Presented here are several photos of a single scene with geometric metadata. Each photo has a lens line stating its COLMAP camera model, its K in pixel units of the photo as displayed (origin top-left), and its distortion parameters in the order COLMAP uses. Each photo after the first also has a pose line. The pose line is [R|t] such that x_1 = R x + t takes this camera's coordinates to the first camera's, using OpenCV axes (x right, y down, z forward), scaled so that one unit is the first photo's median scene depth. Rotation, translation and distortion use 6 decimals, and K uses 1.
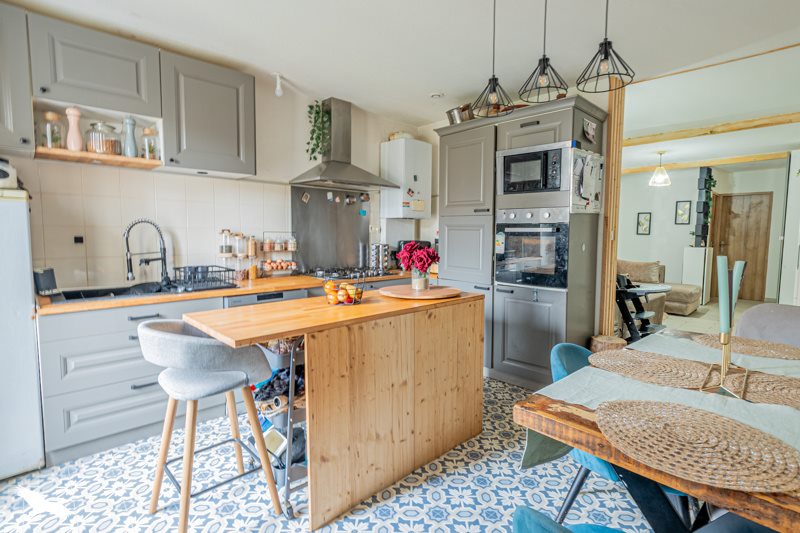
lens RADIAL K [[374.2, 0, 398.7], [0, 374.2, 275.0], [0, 0, 1]] dist [-0.002349, -0.000581]
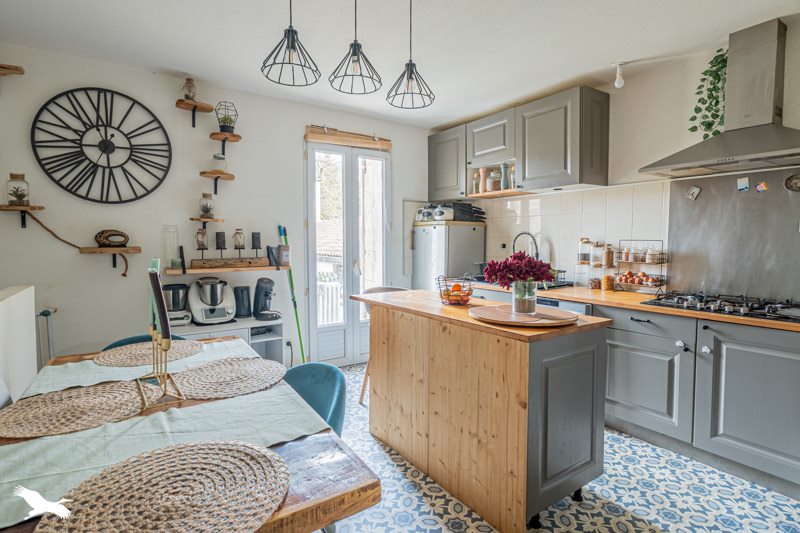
lens RADIAL K [[409.8, 0, 399.2], [0, 409.8, 262.2], [0, 0, 1]] dist [0.001343, 0.000466]
pose [[-0.131780, 0.055183, -0.989742, 1.037327], [-0.108043, 0.991701, 0.069677, -0.110957], [0.985373, 0.116117, -0.124724, 0.923453]]
